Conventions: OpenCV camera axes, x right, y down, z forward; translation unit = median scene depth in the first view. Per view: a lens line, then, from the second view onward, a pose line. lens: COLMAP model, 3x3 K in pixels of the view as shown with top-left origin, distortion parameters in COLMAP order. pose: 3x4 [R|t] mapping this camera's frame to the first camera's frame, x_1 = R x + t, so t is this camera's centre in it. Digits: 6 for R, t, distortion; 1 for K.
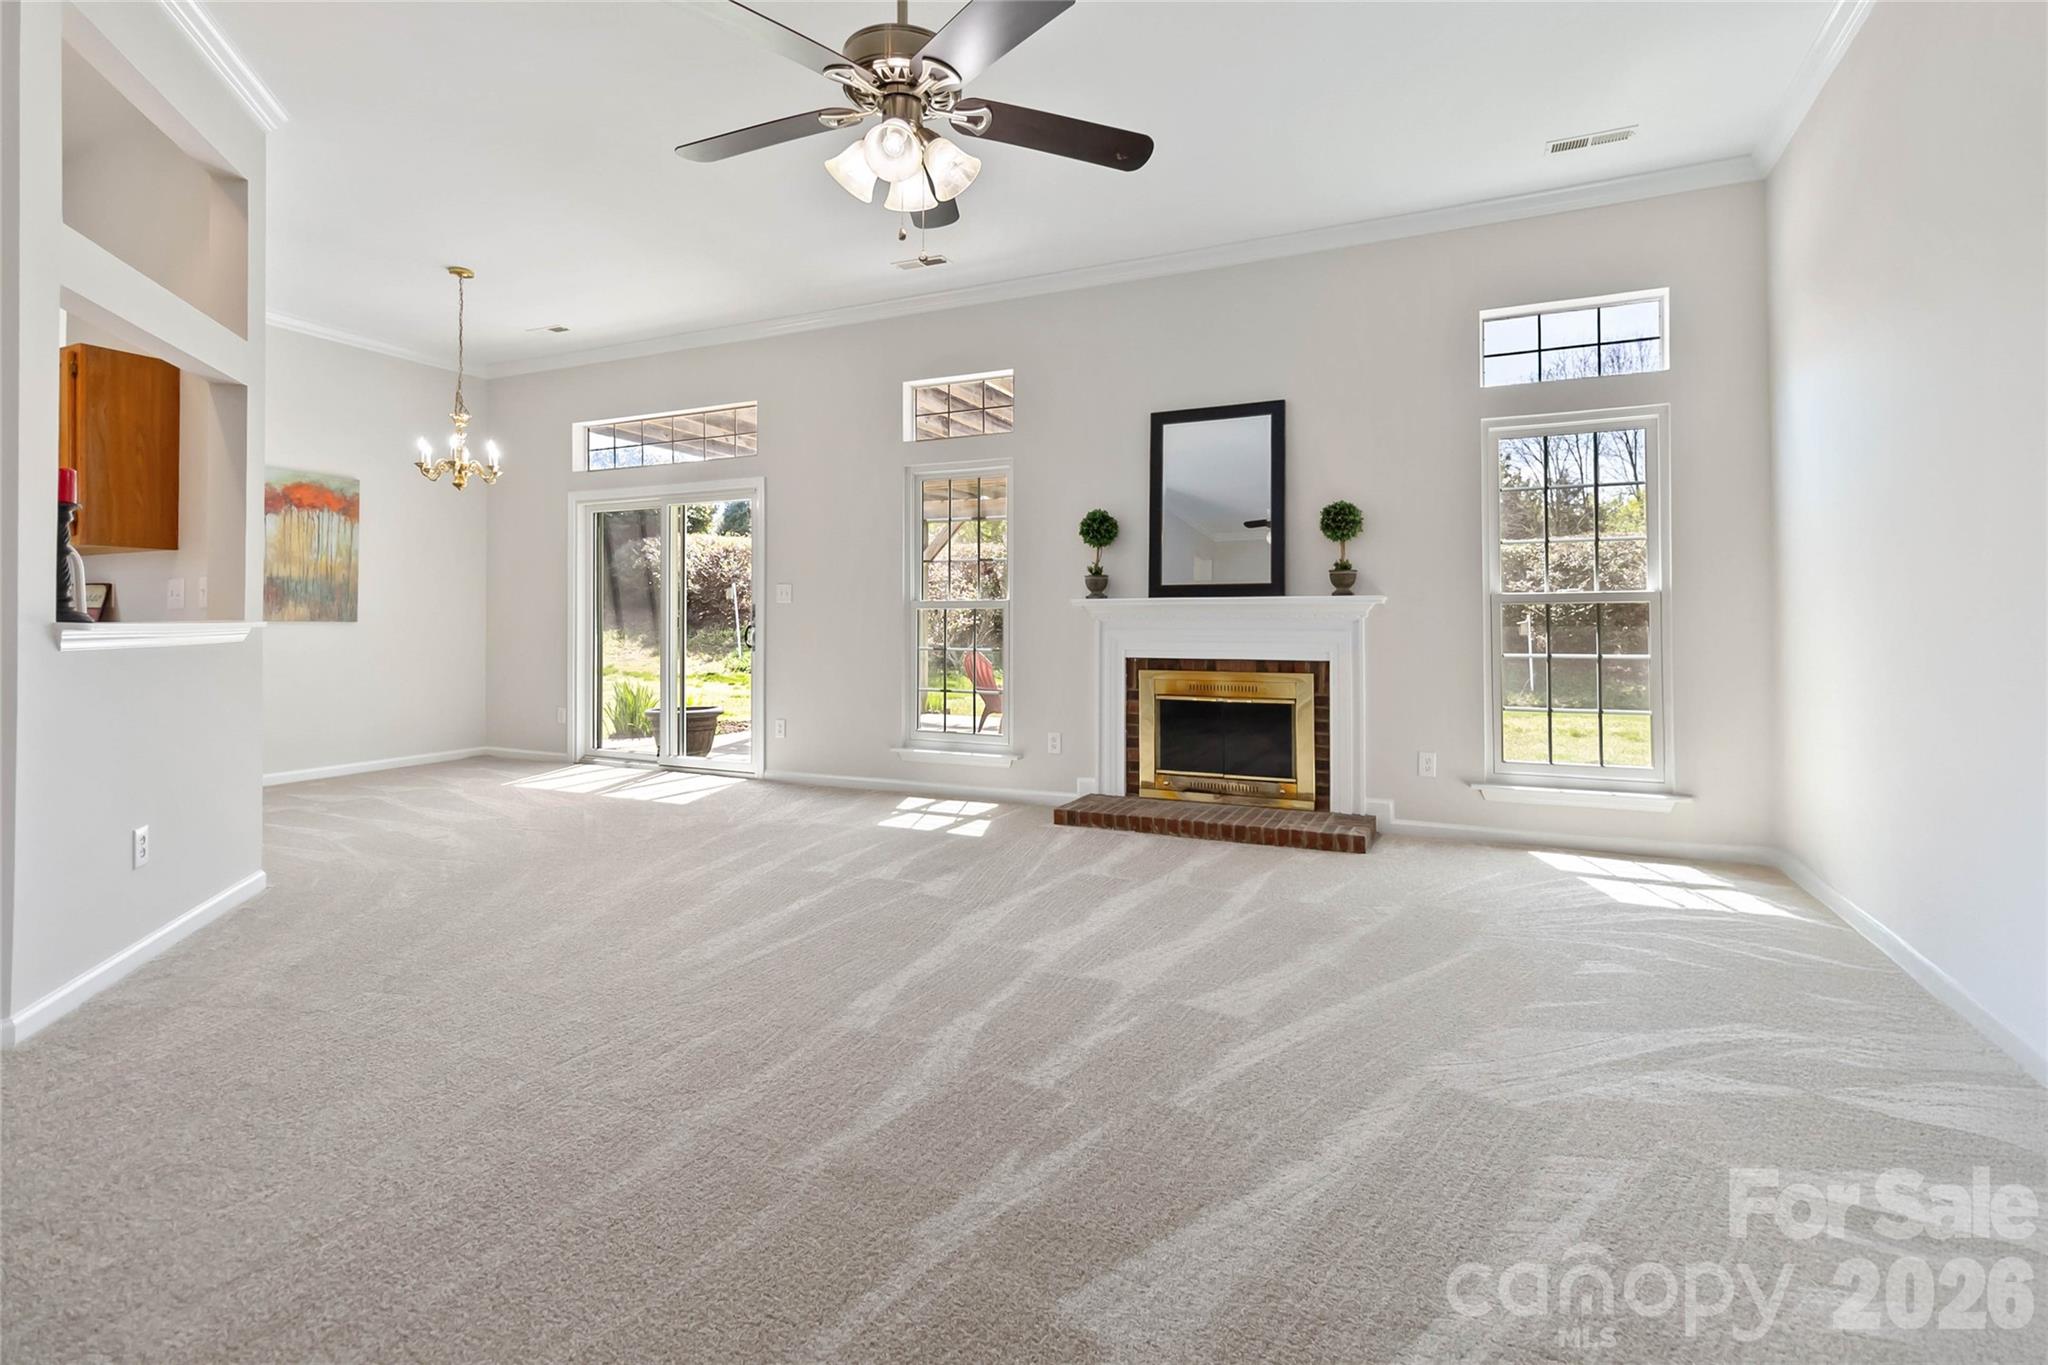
lens RADIAL K [[962.1, 0, 1029.2], [0, 962.1, 617.7], [0, 0, 1]] dist [0.002123, 0.002212]
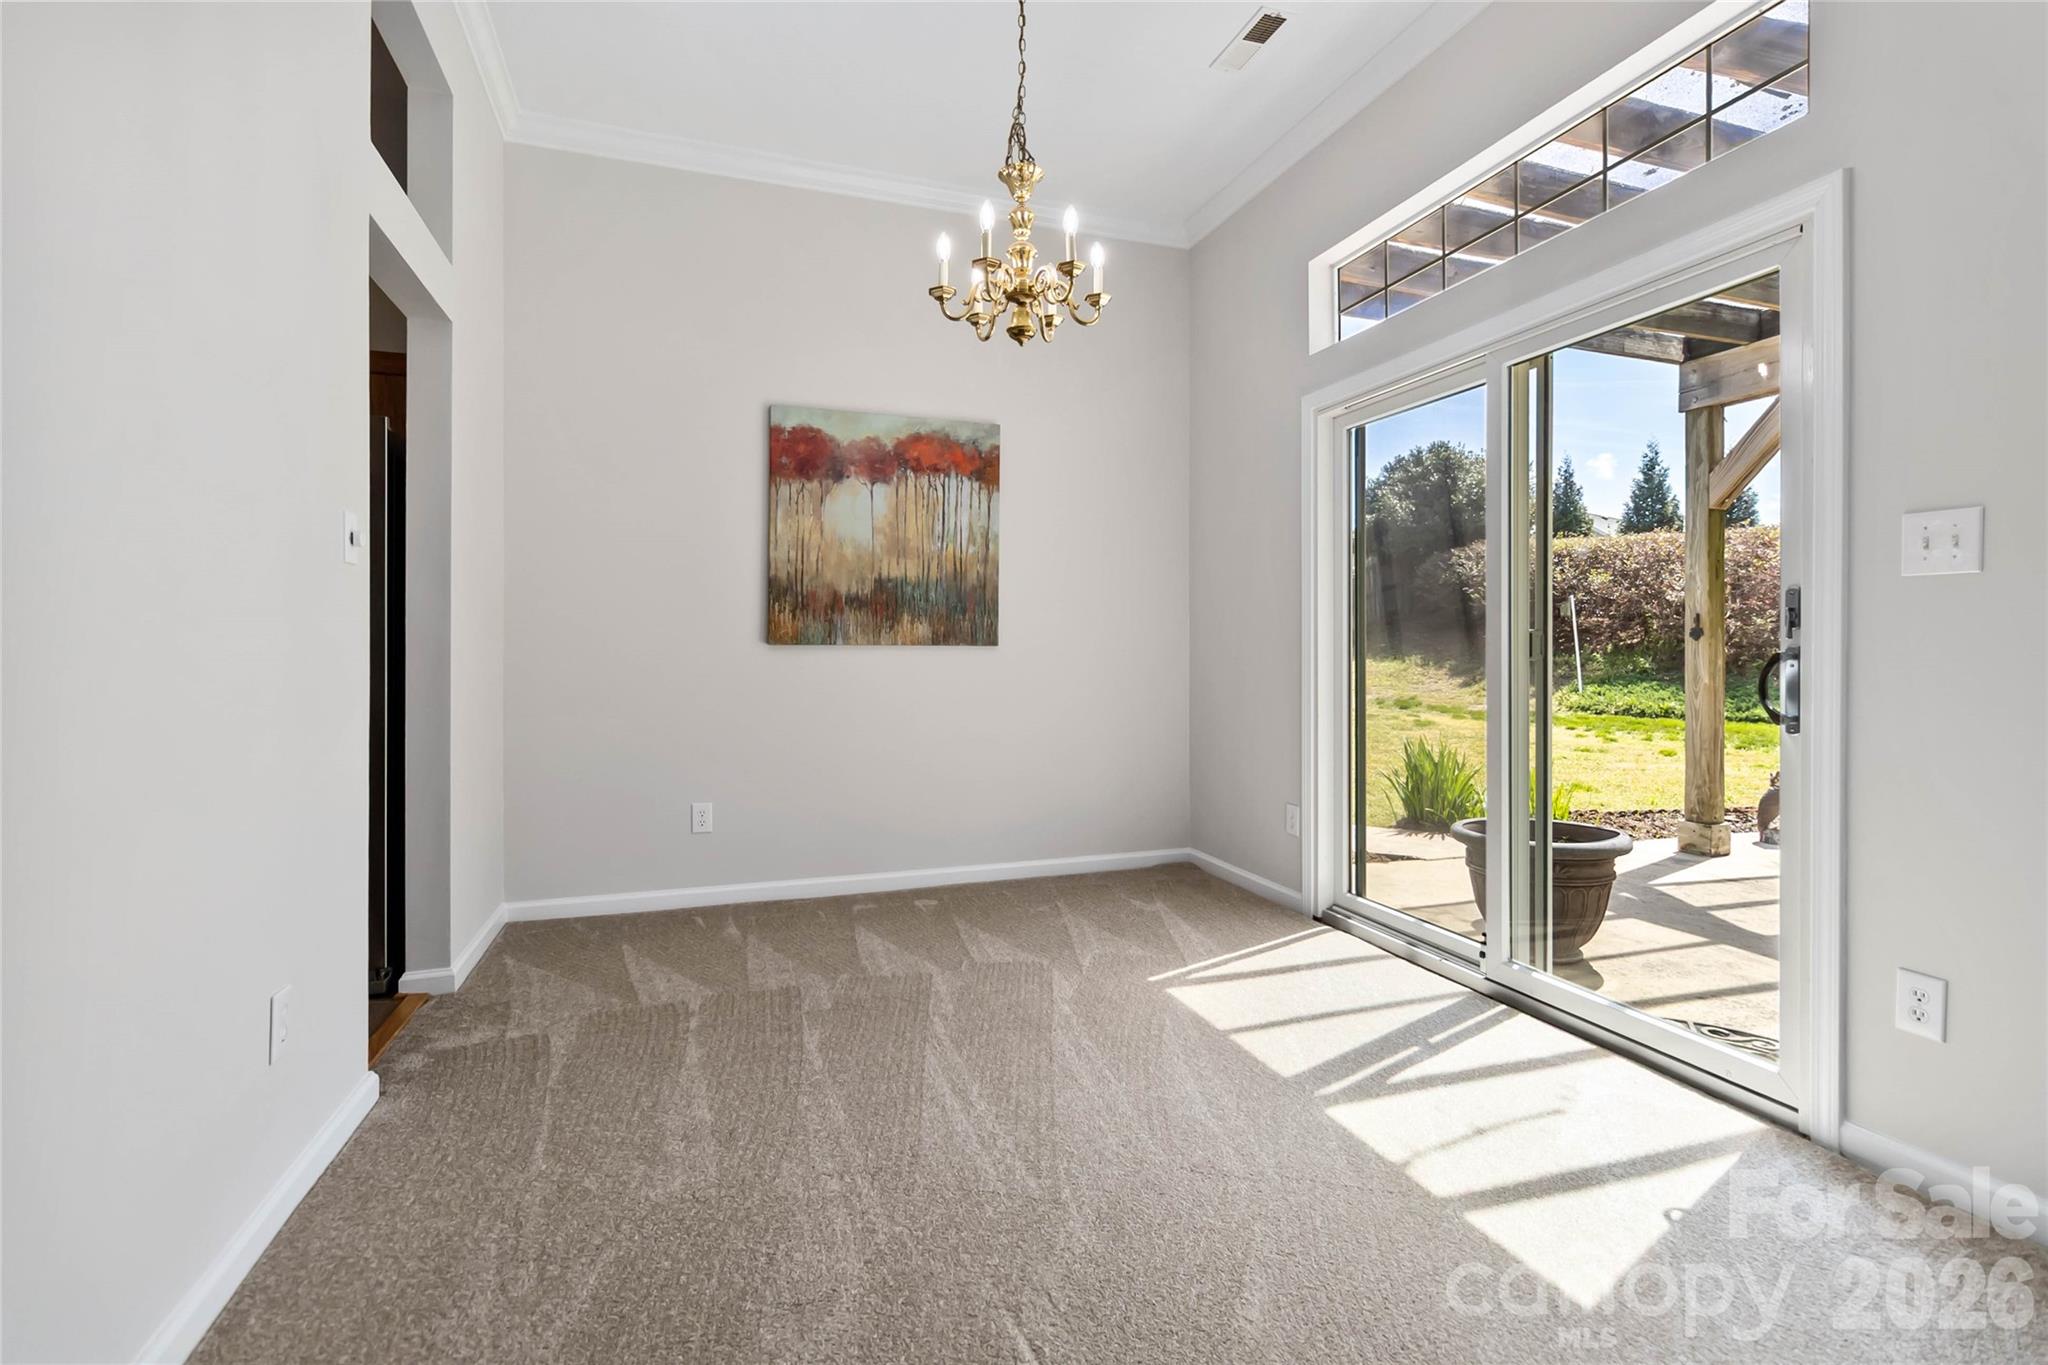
lens RADIAL K [[962.1, 0, 1026.1], [0, 962.1, 656.6], [0, 0, 1]] dist [0.002123, 0.002212]
pose [[0.698142, 0.004111, -0.715948, -0.234700], [0.006499, 0.999906, 0.012078, 0.003963], [0.715930, -0.013085, 0.698049, 0.591177]]
